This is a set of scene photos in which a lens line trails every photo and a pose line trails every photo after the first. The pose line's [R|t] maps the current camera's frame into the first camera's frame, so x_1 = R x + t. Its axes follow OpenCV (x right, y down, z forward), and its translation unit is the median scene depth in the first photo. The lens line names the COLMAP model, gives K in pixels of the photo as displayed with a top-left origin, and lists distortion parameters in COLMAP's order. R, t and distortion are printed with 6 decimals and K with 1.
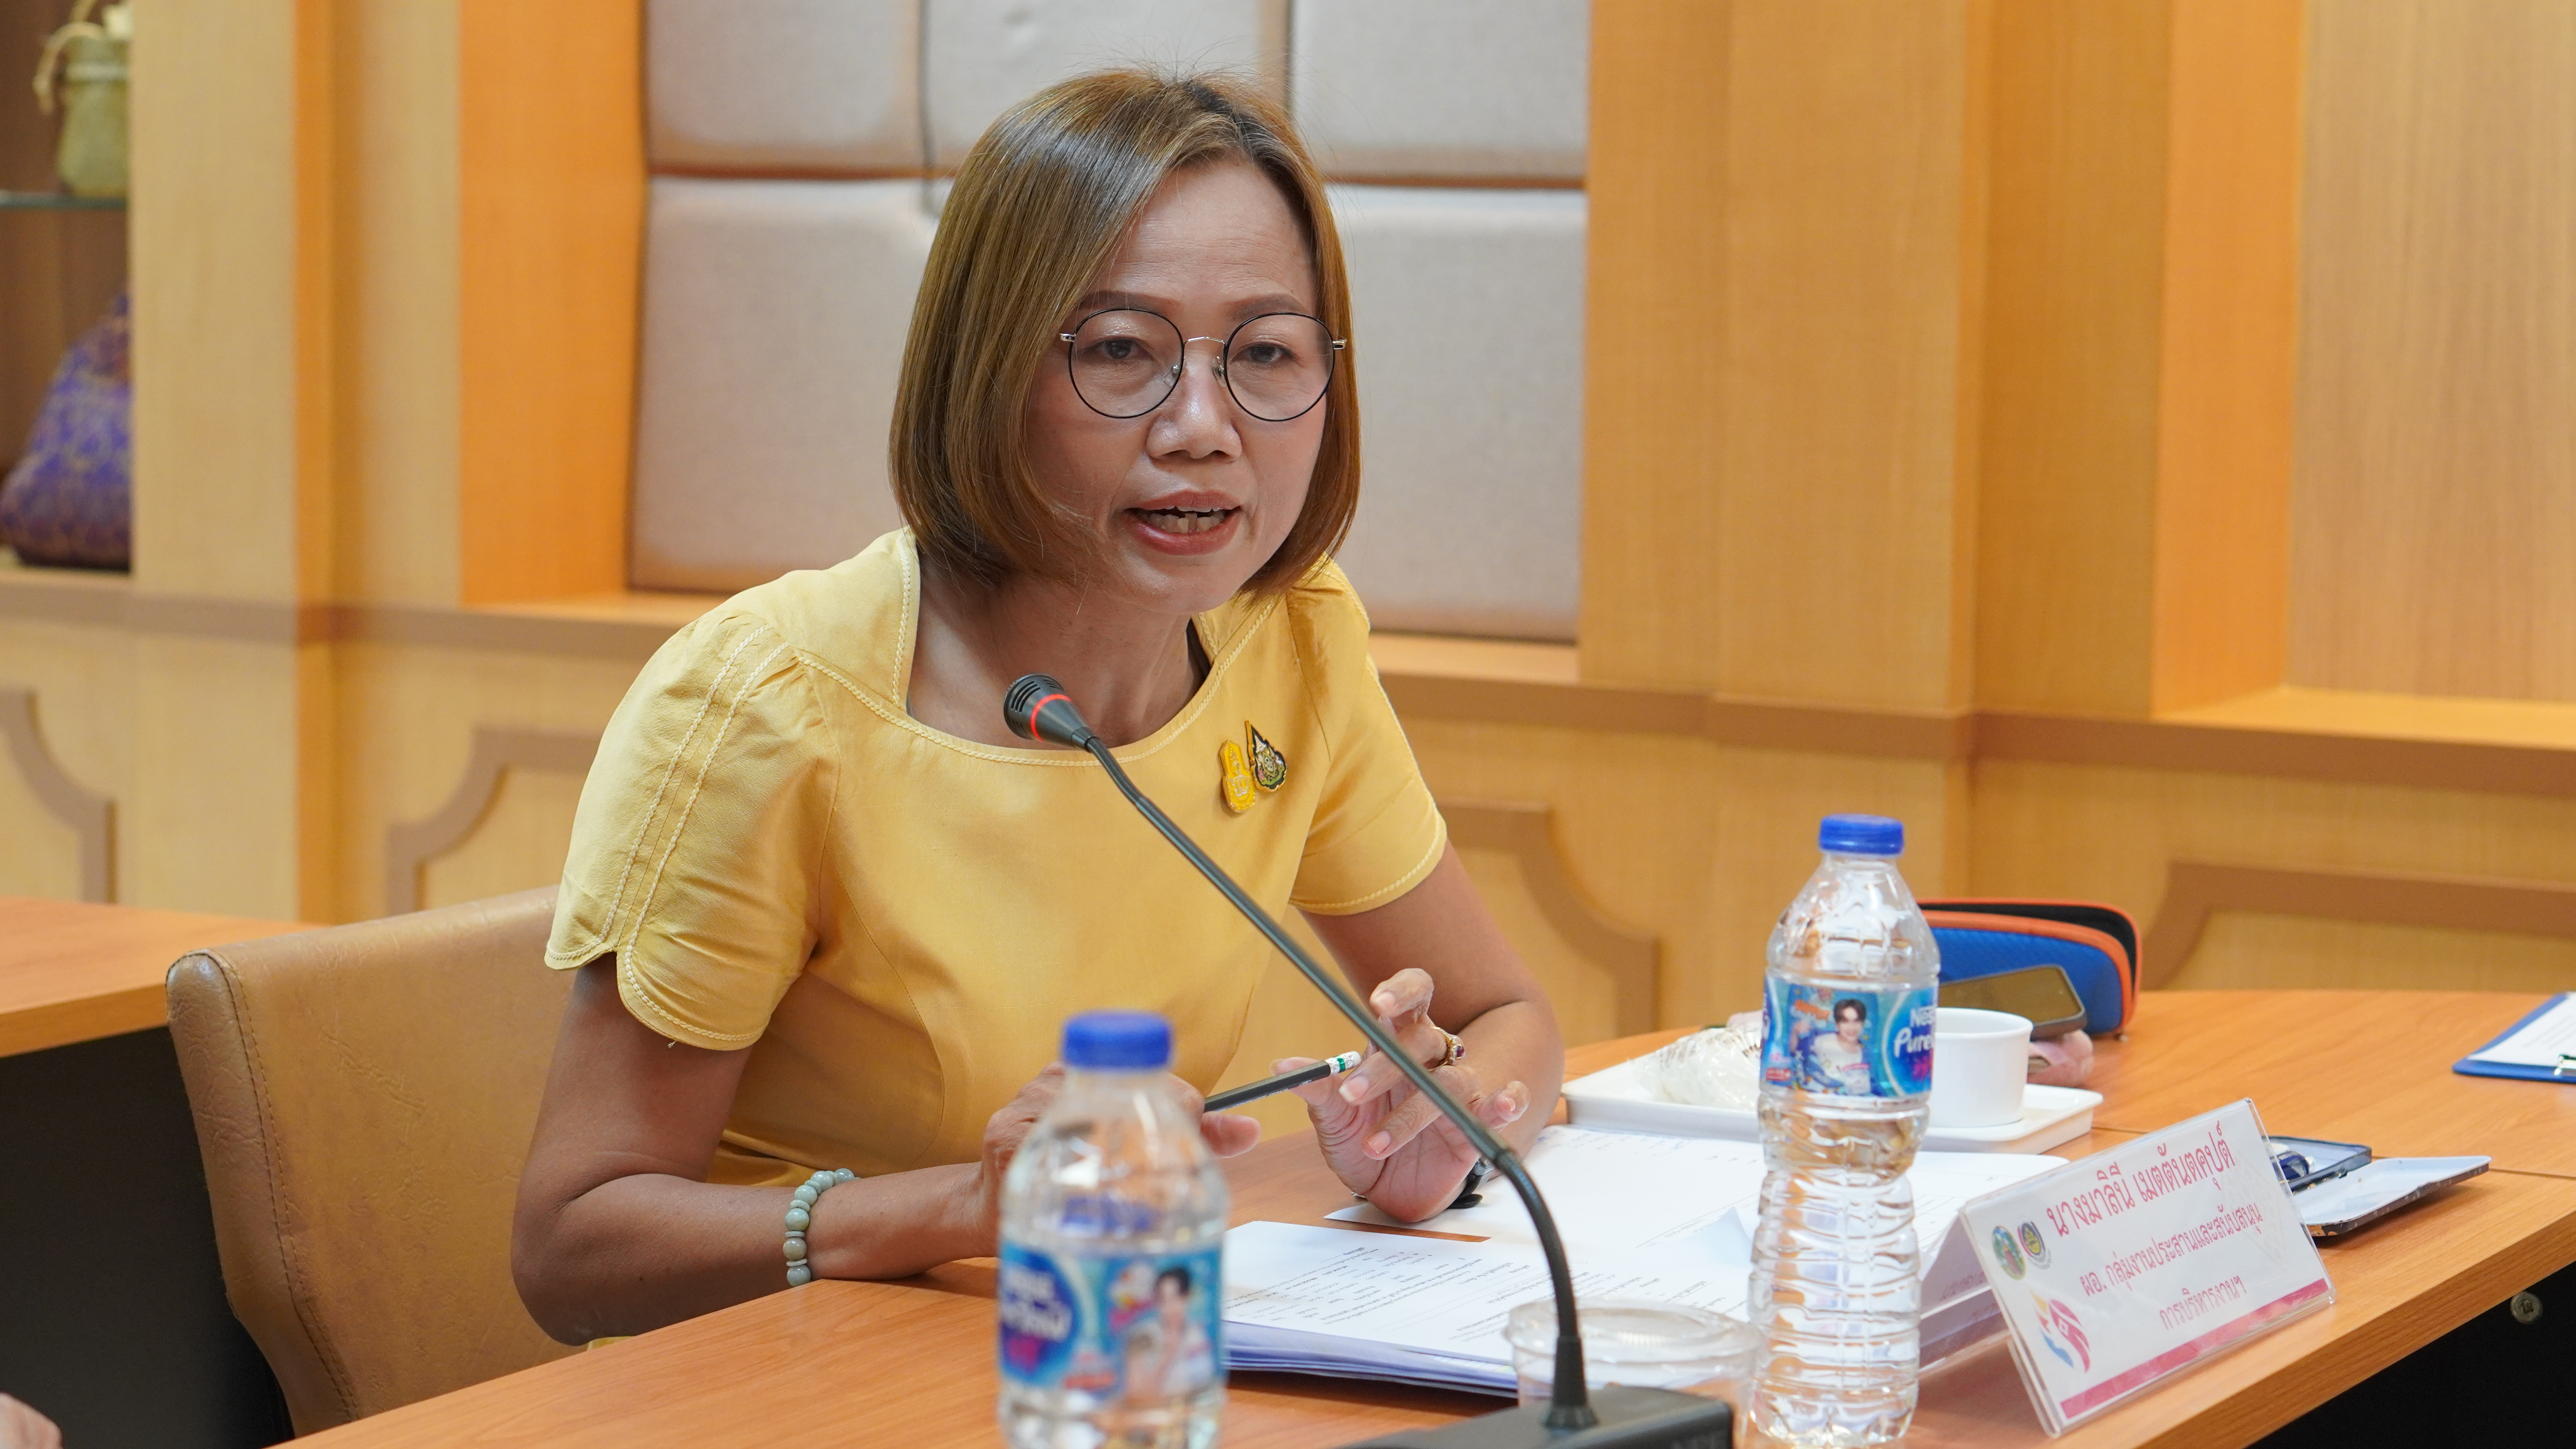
lens RADIAL K [[5675.3, 0, 1283.5], [0, 5675.3, 723.1], [0, 0, 1]] dist [0.094661, 0.000000]
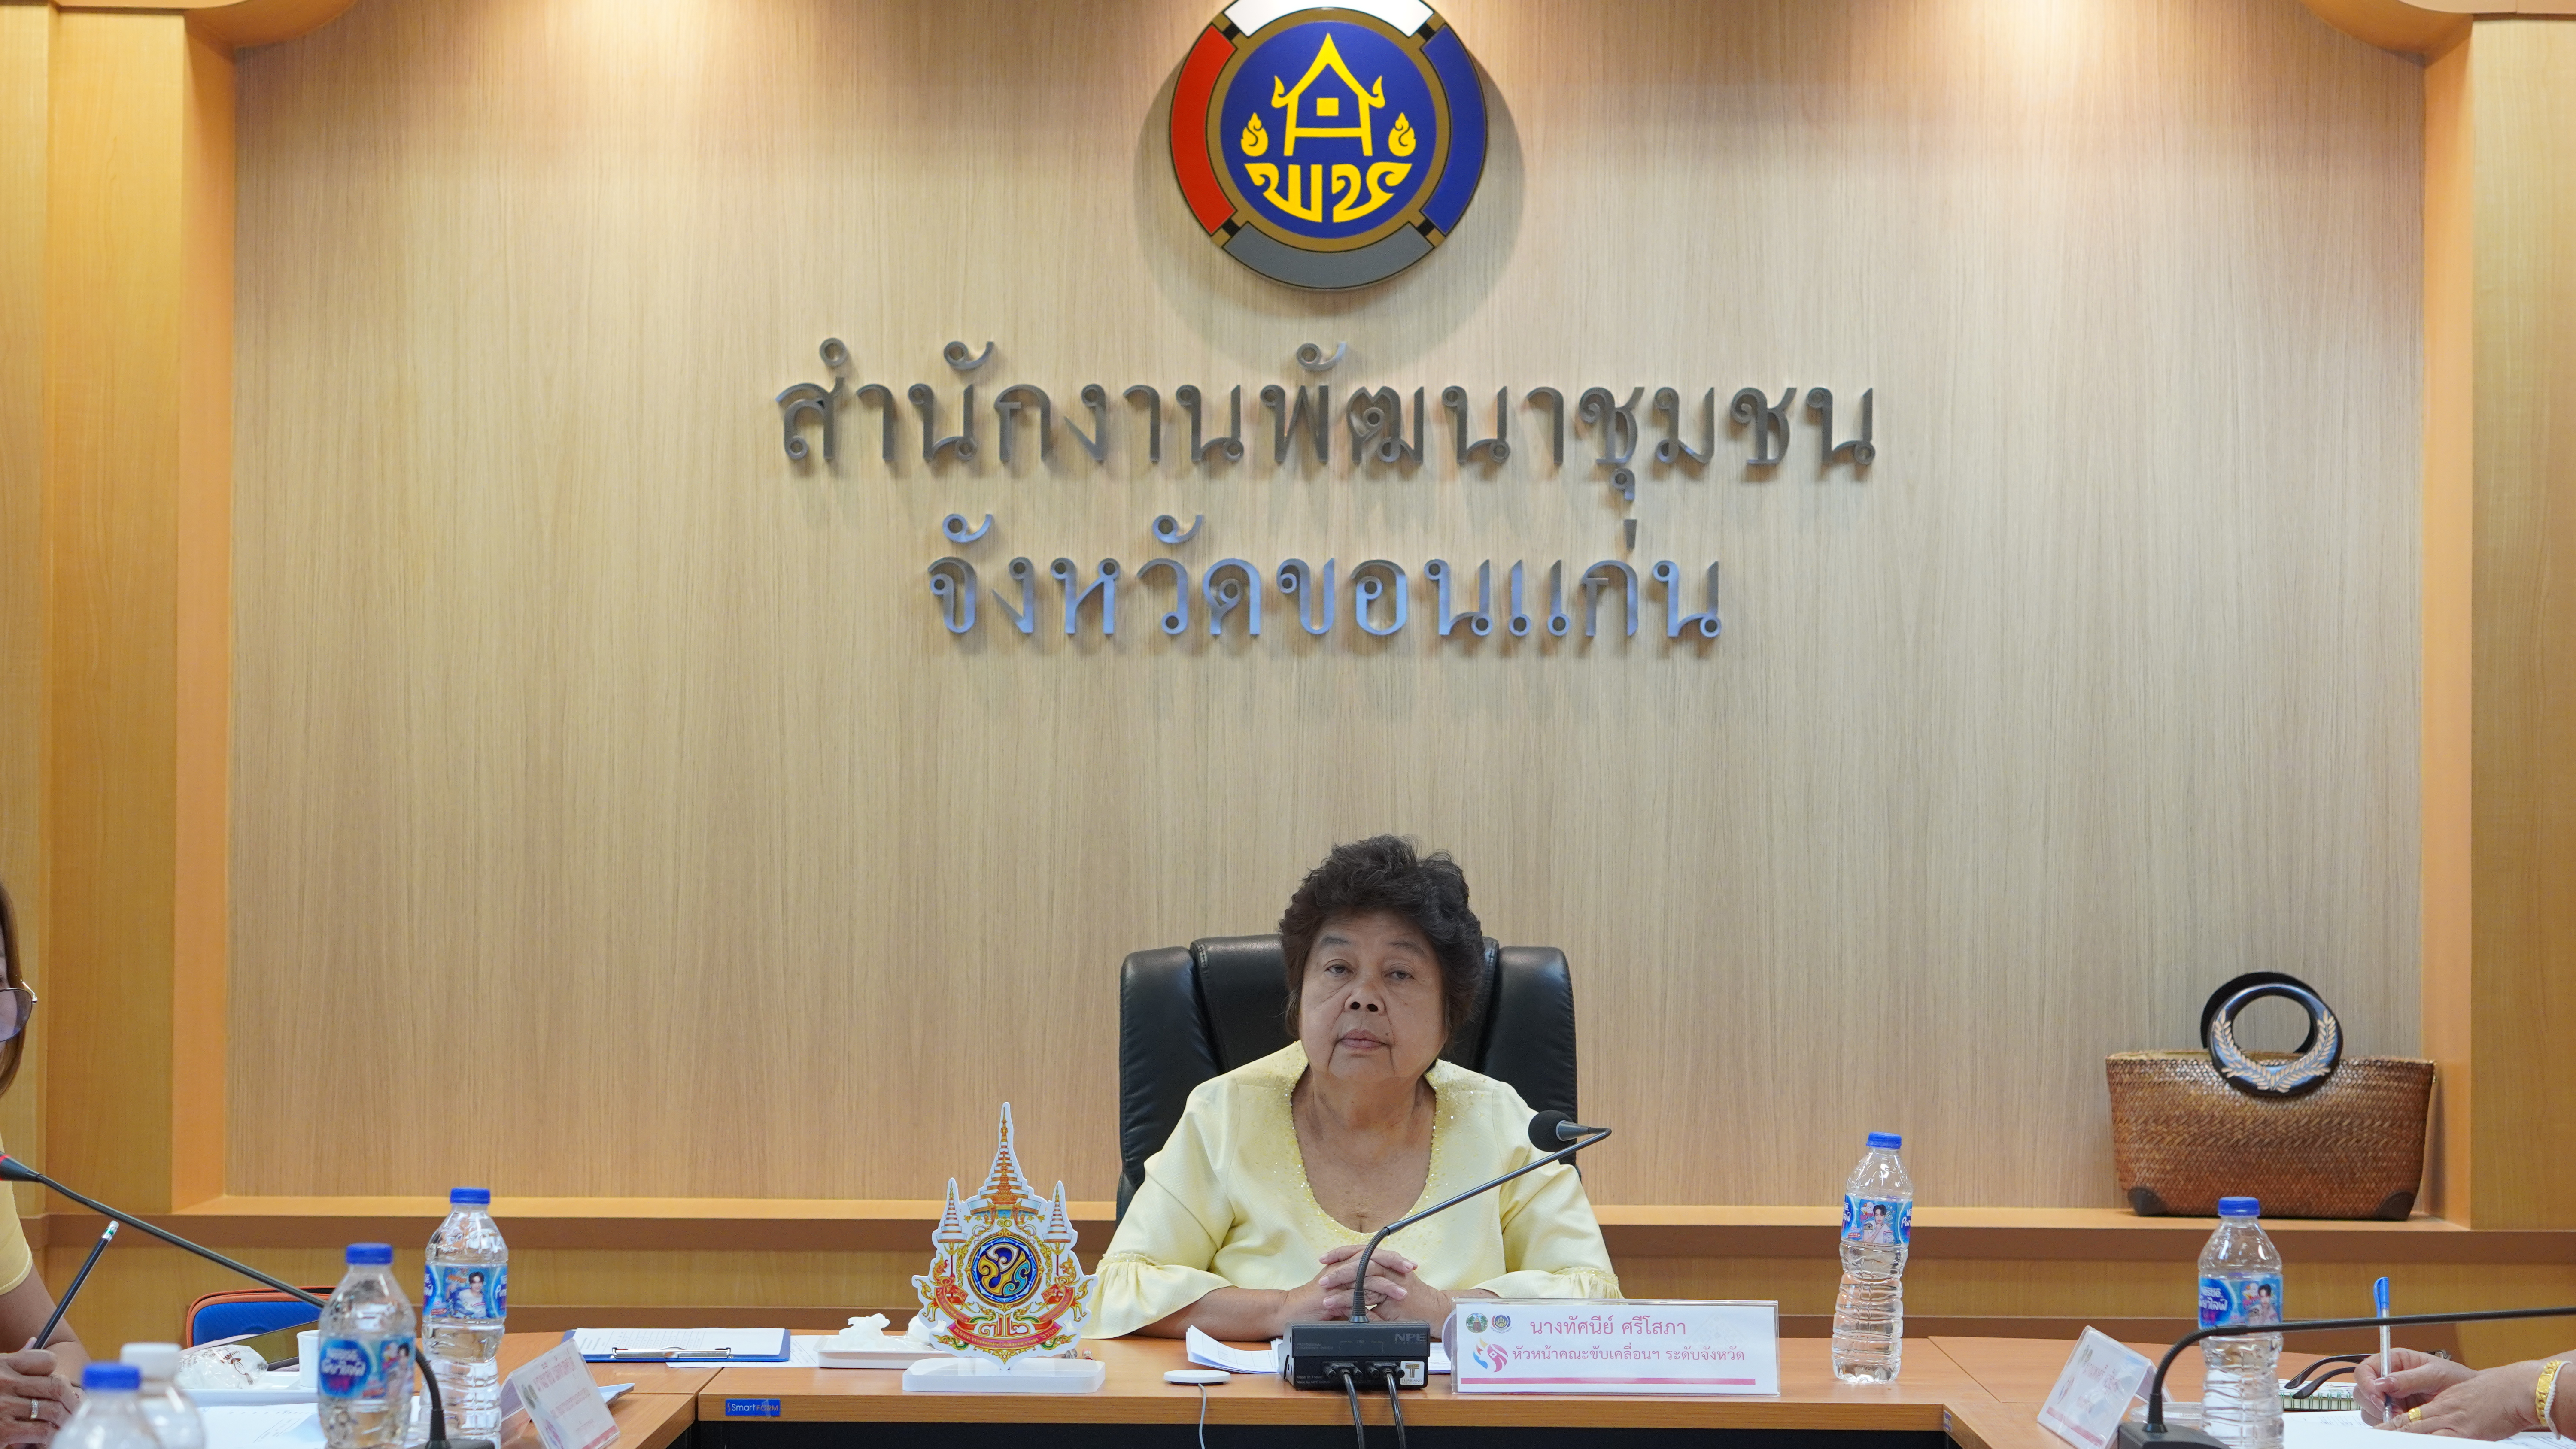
lens RADIAL K [[5675.3, 0, 1288.2], [0, 5675.3, 724.6], [0, 0, 1]] dist [0.094661, 0.000000]
pose [[0.879819, -0.001412, 0.475306, -0.640733], [0.053567, 0.993919, -0.096204, 0.065964], [-0.472280, 0.110102, 0.874545, -1.017497]]
